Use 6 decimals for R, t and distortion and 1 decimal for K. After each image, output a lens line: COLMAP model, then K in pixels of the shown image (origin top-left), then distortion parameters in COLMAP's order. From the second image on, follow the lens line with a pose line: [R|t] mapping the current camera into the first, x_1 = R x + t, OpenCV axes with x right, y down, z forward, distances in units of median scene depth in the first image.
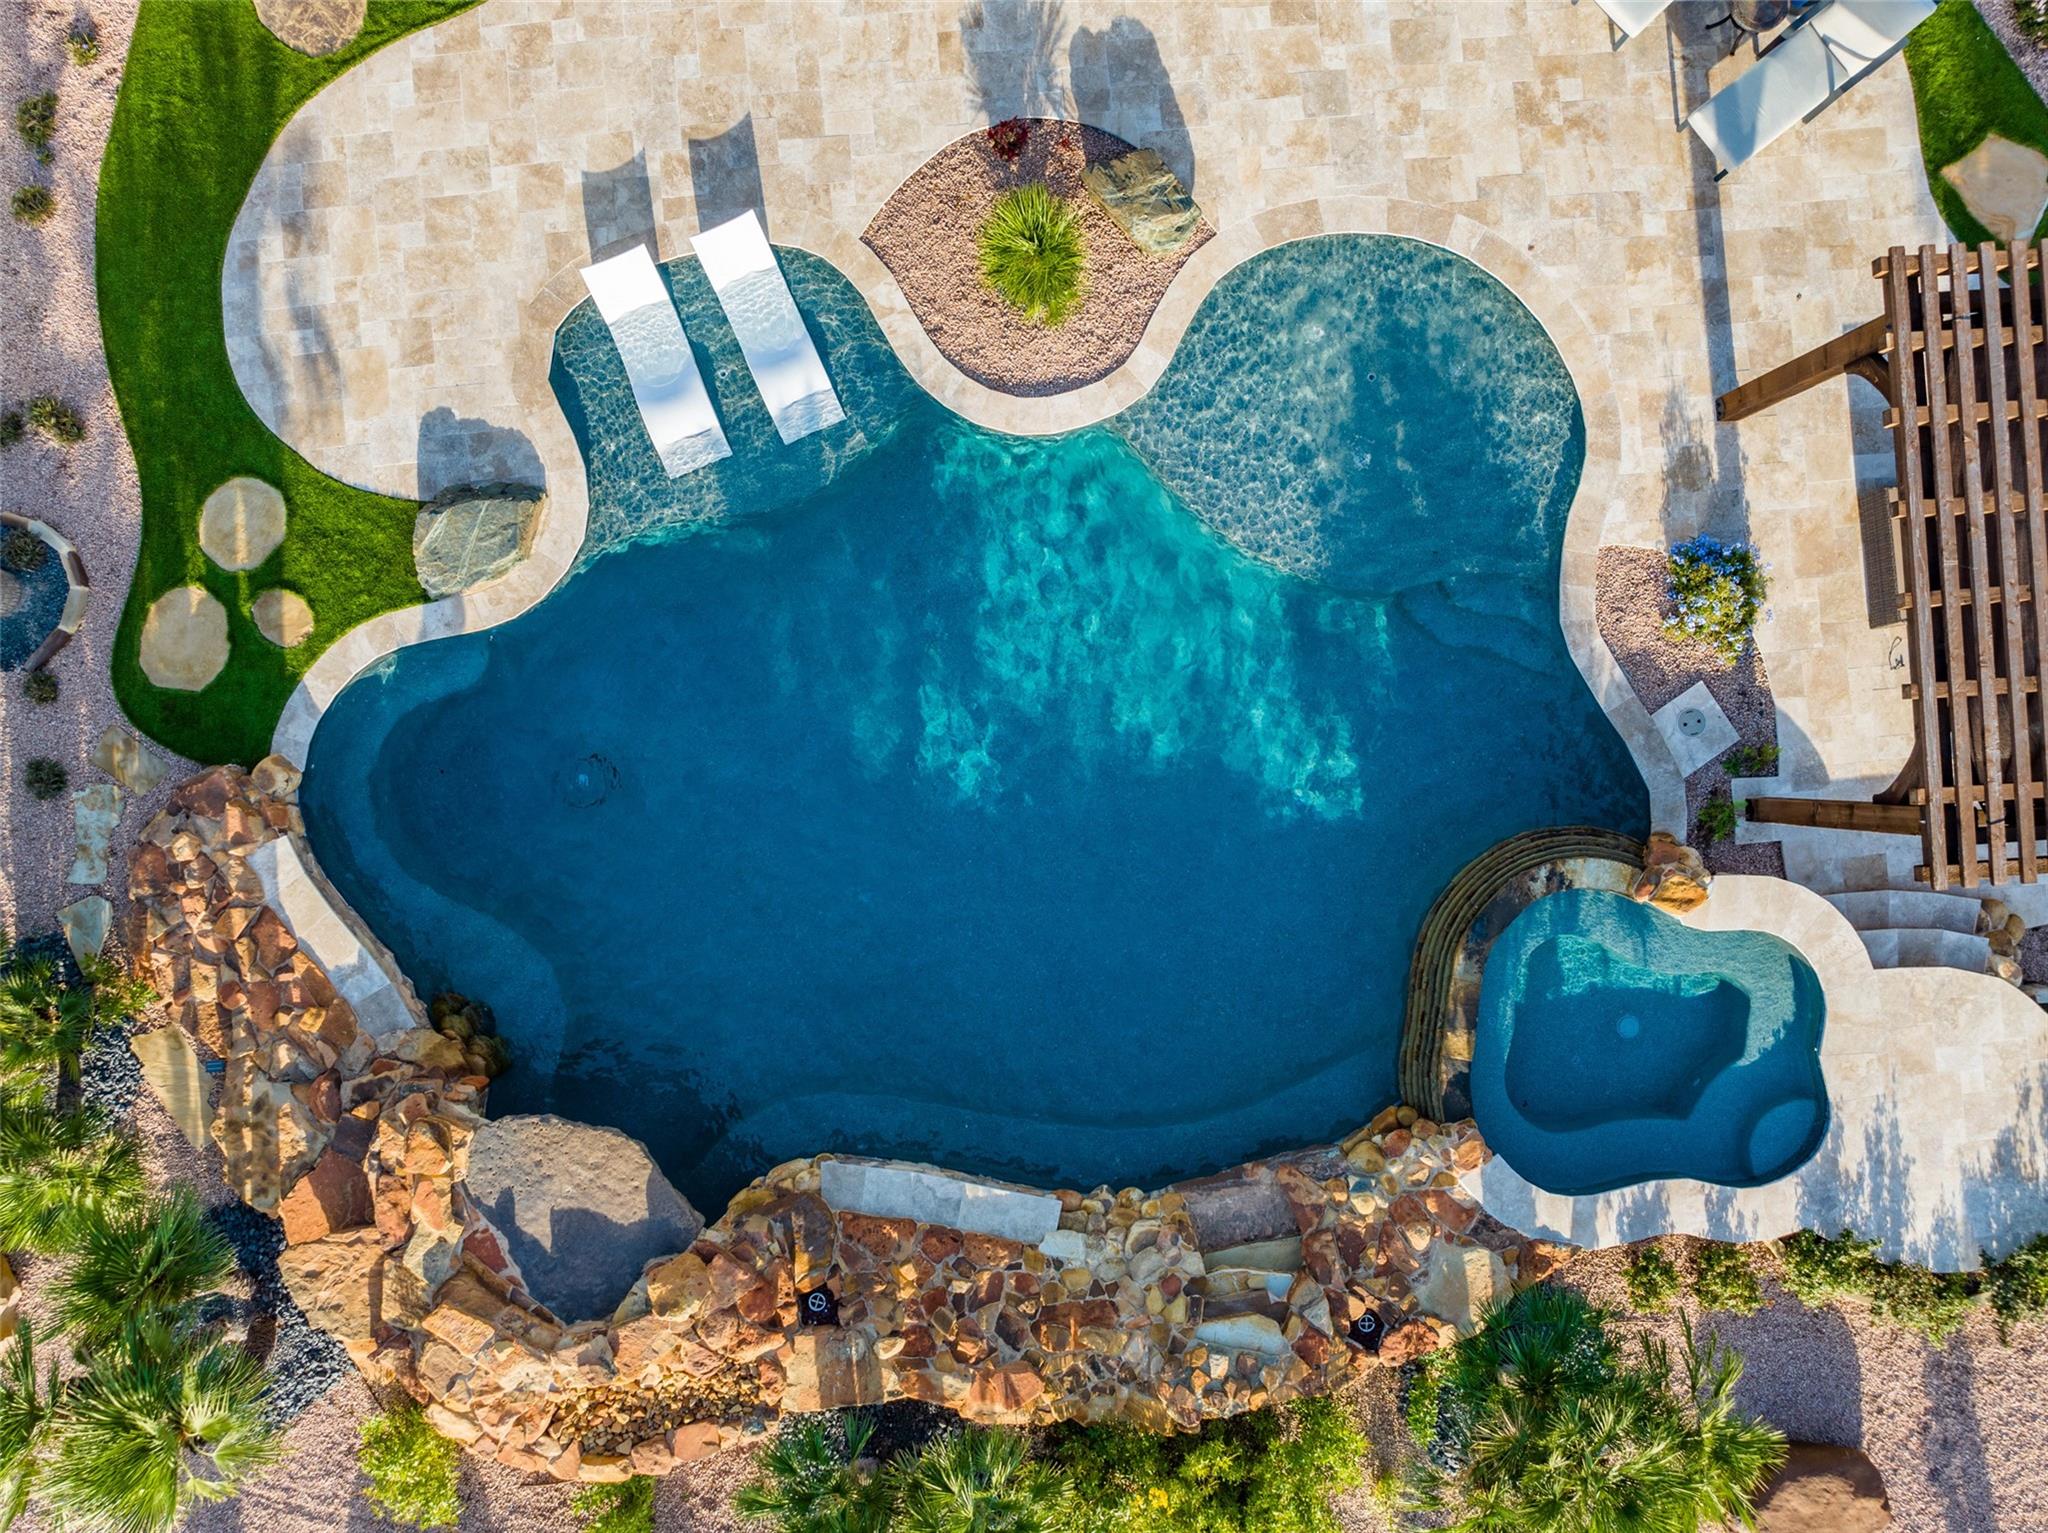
lens RADIAL K [[1443.9, 0, 1040.0], [0, 1443.9, 758.5], [0, 0, 1]] dist [-0.033174, 0.001074]
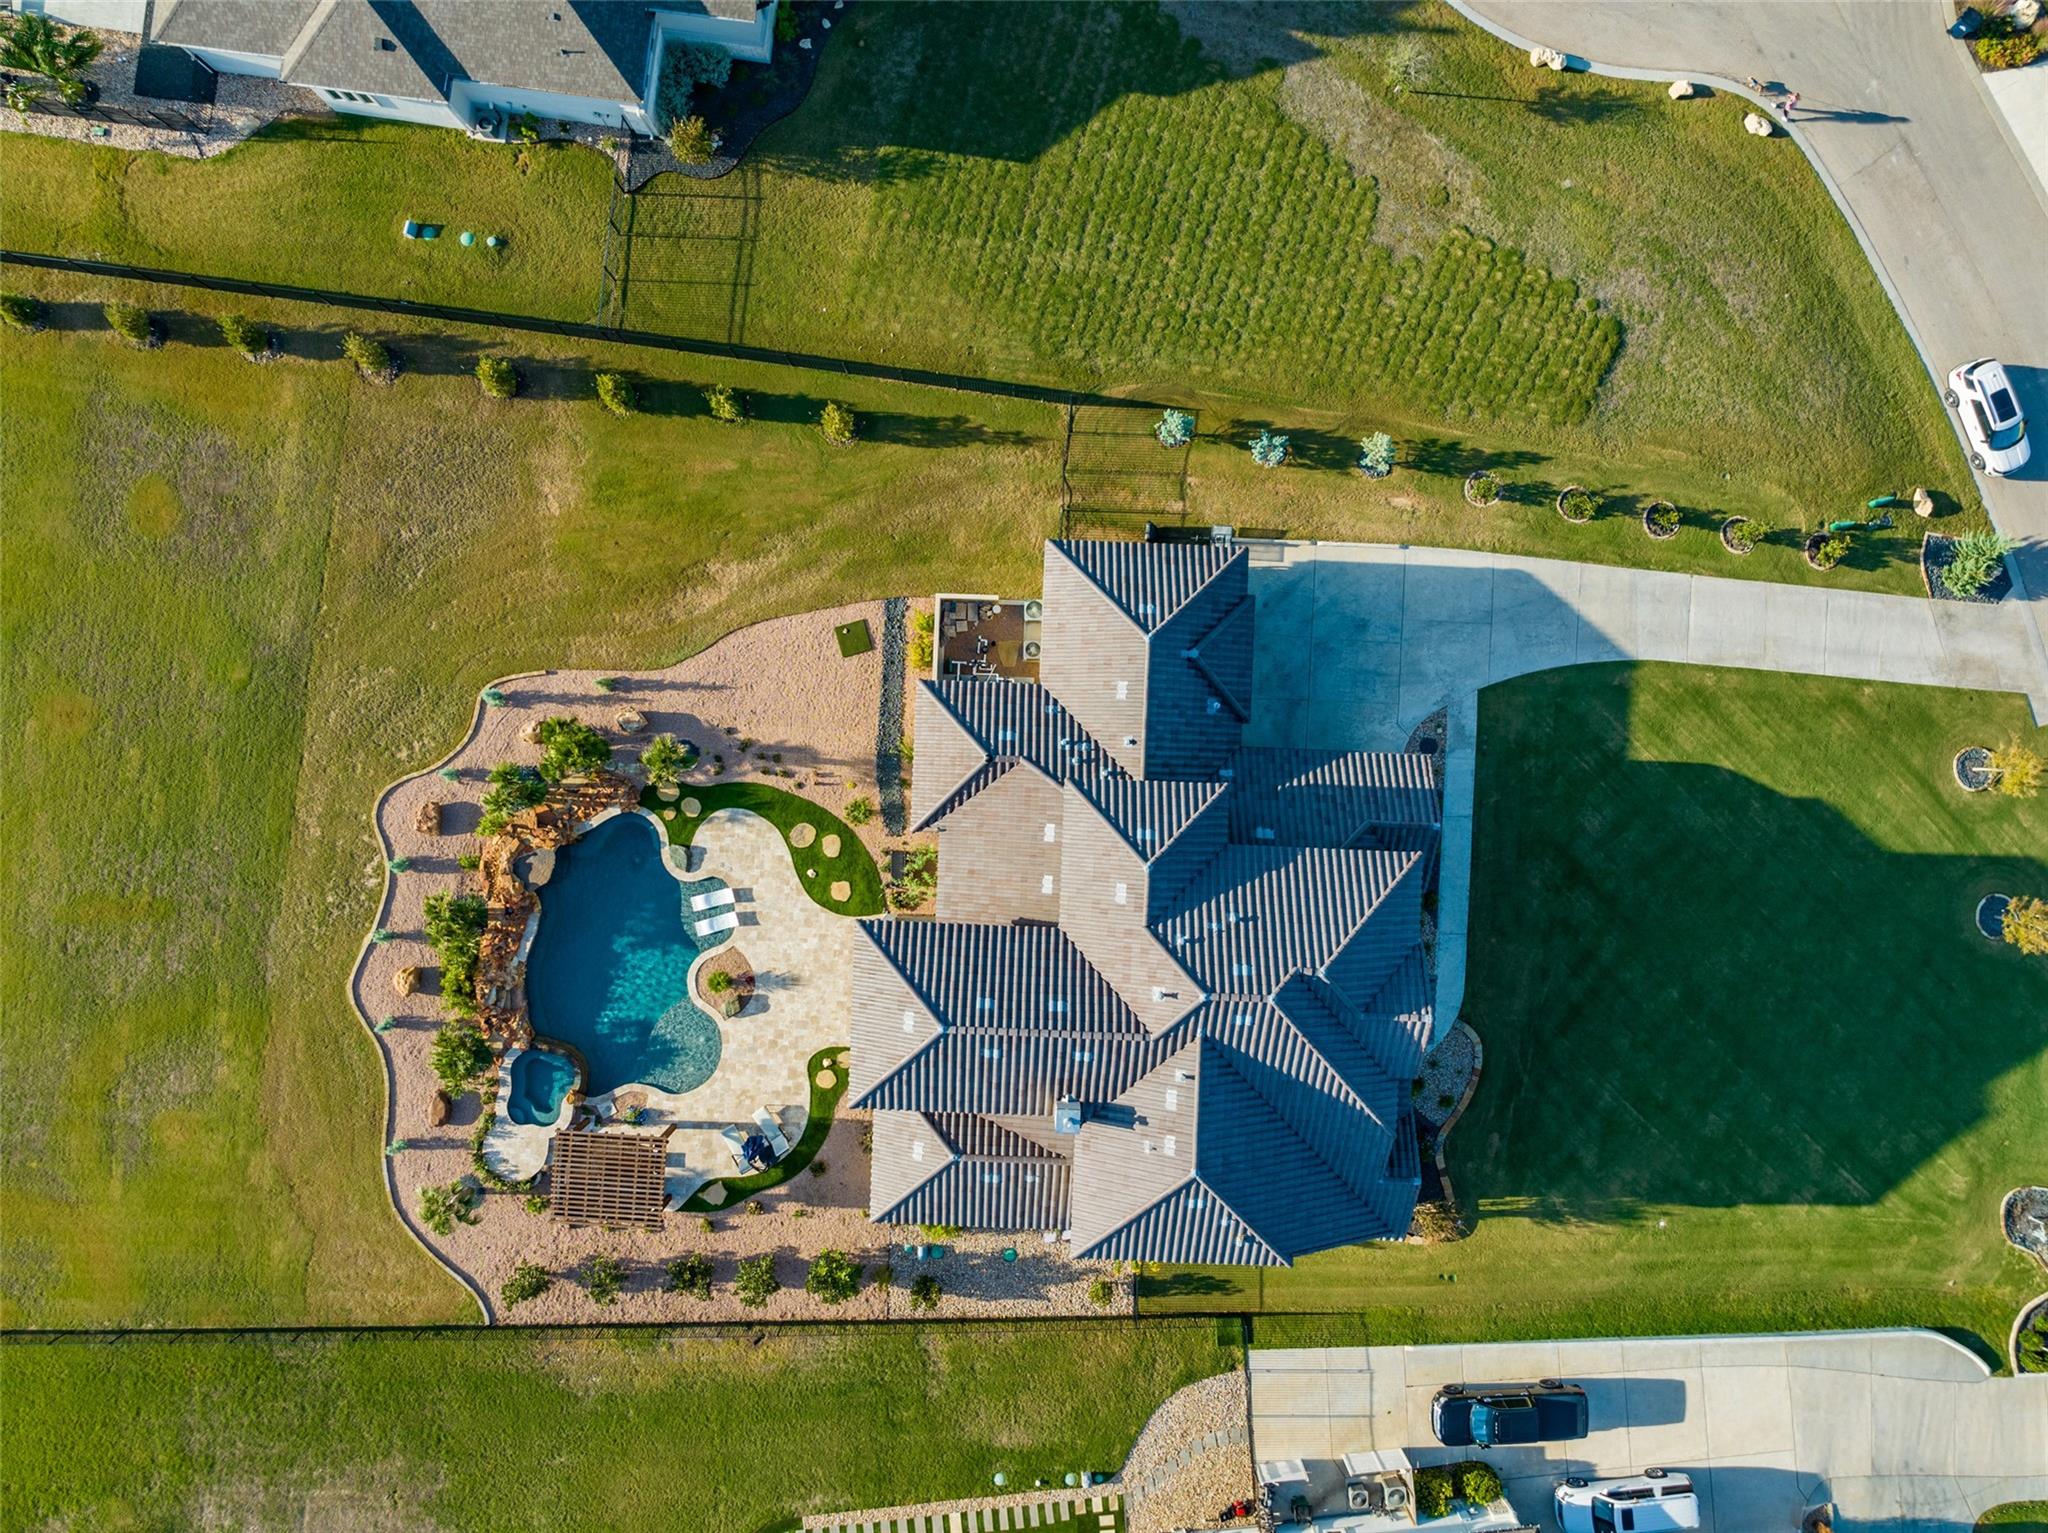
lens RADIAL K [[1443.9, 0, 1040.0], [0, 1443.9, 758.5], [0, 0, 1]] dist [-0.033174, 0.001074]
pose [[-0.135166, 0.990777, -0.009537, -0.827455], [-0.990443, -0.135374, -0.026397, -1.155320], [-0.027445, 0.005877, 0.999606, -3.768643]]
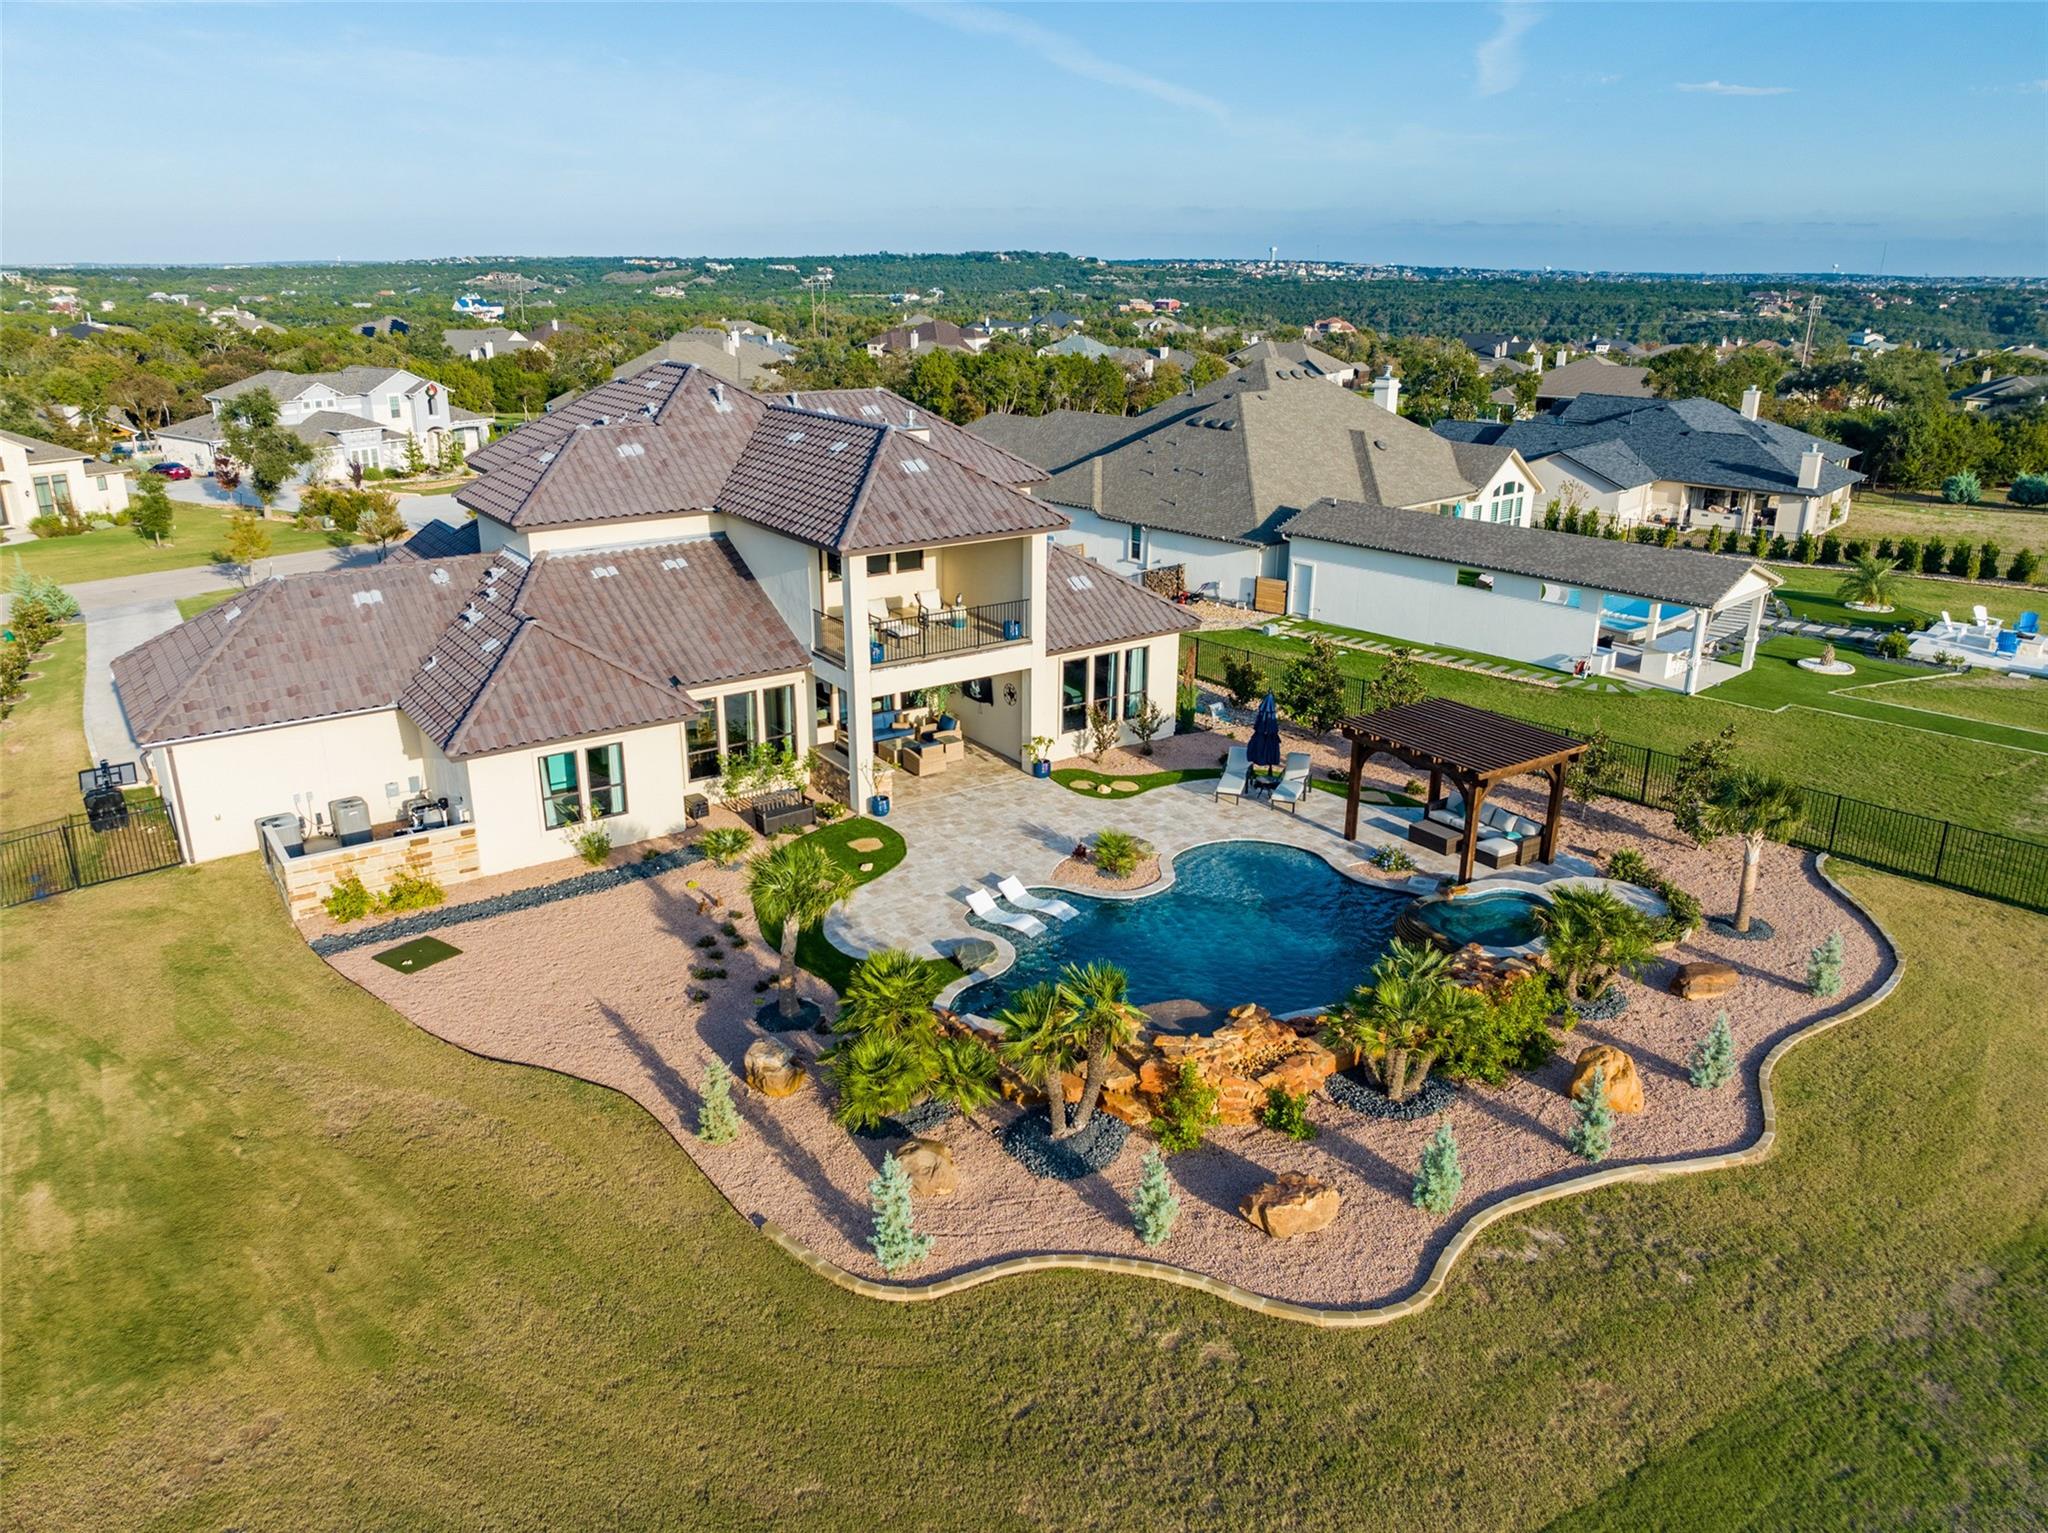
lens RADIAL K [[1443.9, 0, 1040.0], [0, 1443.9, 758.5], [0, 0, 1]] dist [-0.033174, 0.001074]
pose [[0.866594, -0.172012, 0.468430, -1.343672], [0.498875, 0.276500, -0.821384, 1.736004], [0.011767, 0.945494, 0.325426, -0.067372]]
